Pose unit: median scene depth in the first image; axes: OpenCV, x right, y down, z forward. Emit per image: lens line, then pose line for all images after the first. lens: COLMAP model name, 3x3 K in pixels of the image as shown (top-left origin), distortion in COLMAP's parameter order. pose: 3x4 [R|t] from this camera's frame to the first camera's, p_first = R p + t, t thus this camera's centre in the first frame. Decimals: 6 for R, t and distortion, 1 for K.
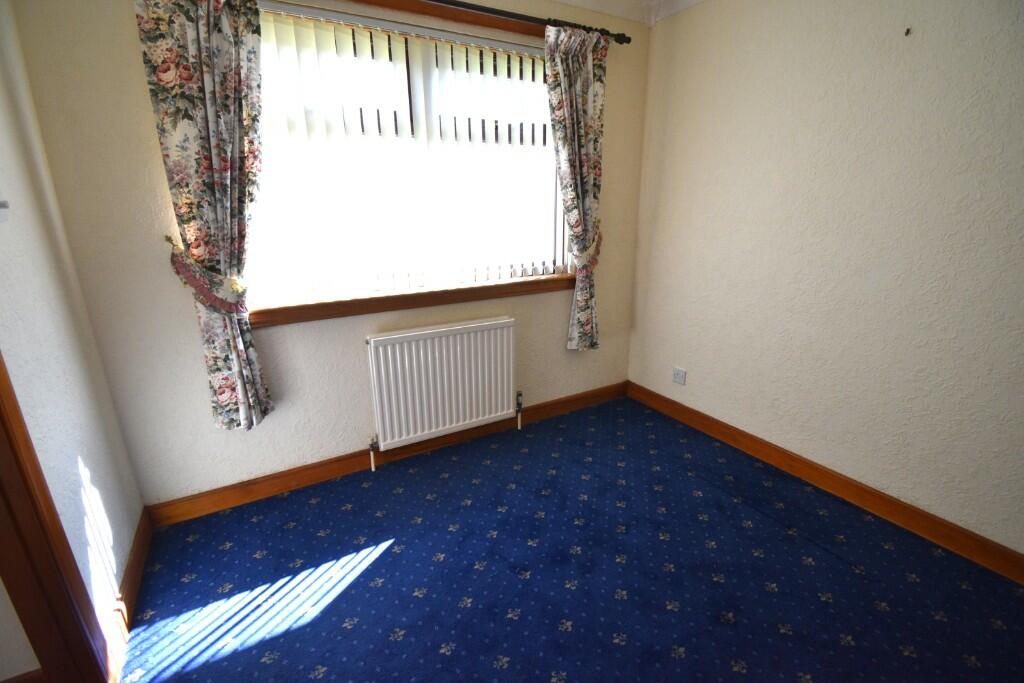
lens RADIAL K [[450.6, 0, 515.0], [0, 450.6, 340.9], [0, 0, 1]] dist [0.028964, -0.031798]
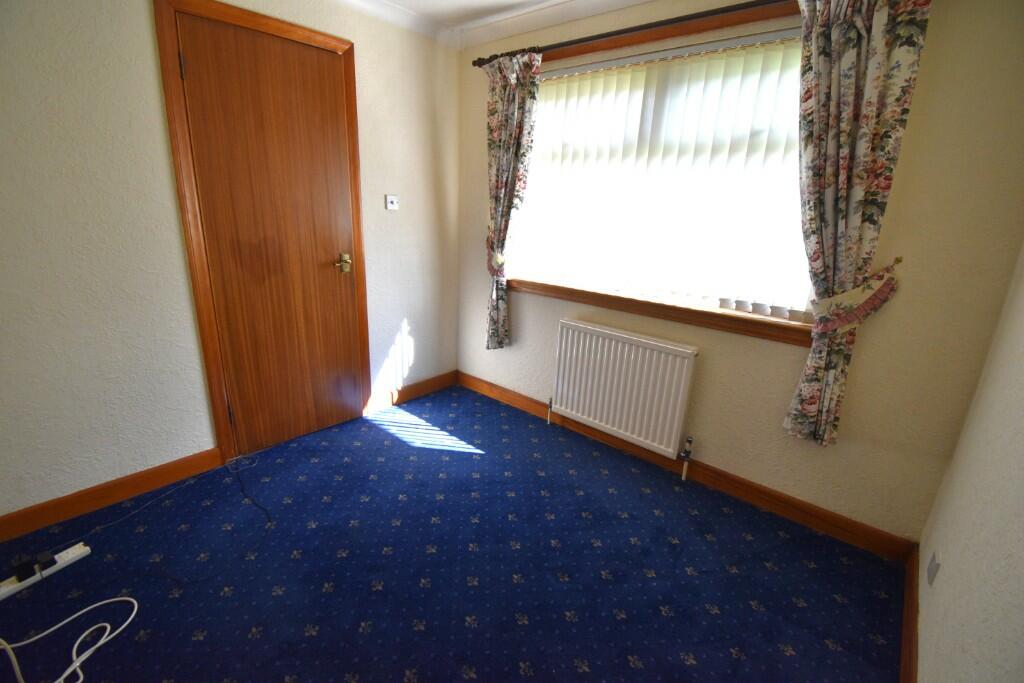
lens RADIAL K [[450.6, 0, 515.0], [0, 450.6, 340.9], [0, 0, 1]] dist [0.028964, -0.031798]
pose [[0.331165, 0.289494, -0.898066, 0.792527], [-0.322373, 0.929214, 0.180658, -0.136847], [0.886795, 0.229685, 0.401048, 0.403809]]
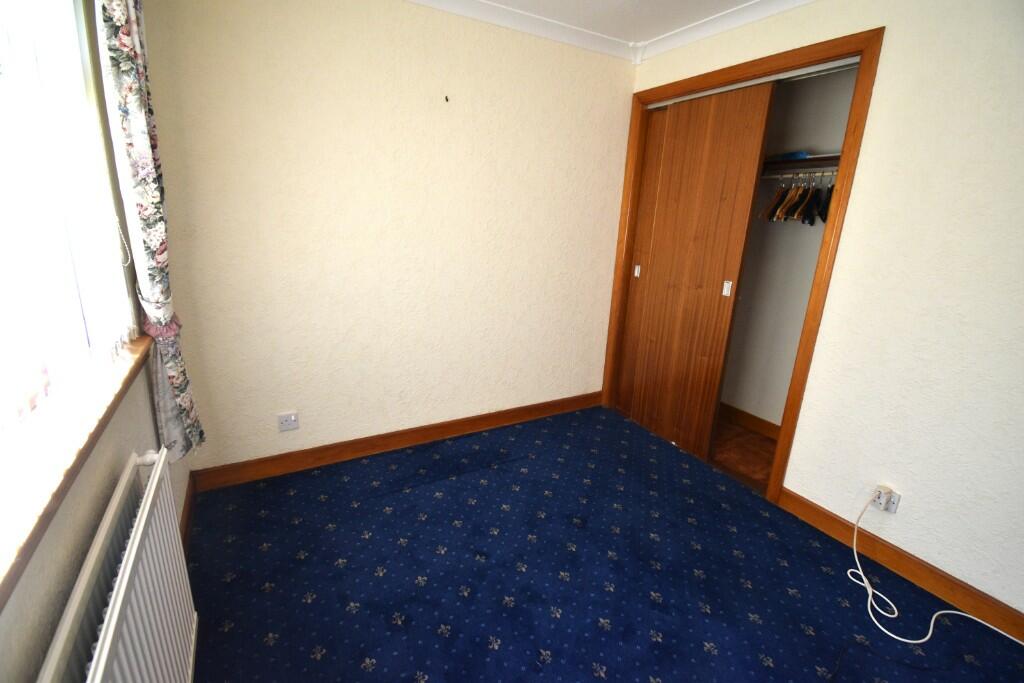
lens RADIAL K [[453.5, 0, 508.5], [0, 453.5, 341.7], [0, 0, 1]] dist [-0.028156, -0.001064]
pose [[0.015271, -0.260898, 0.965246, -0.514030], [0.252431, 0.935094, 0.248754, -0.216039], [-0.967494, 0.239859, 0.080138, 0.685059]]
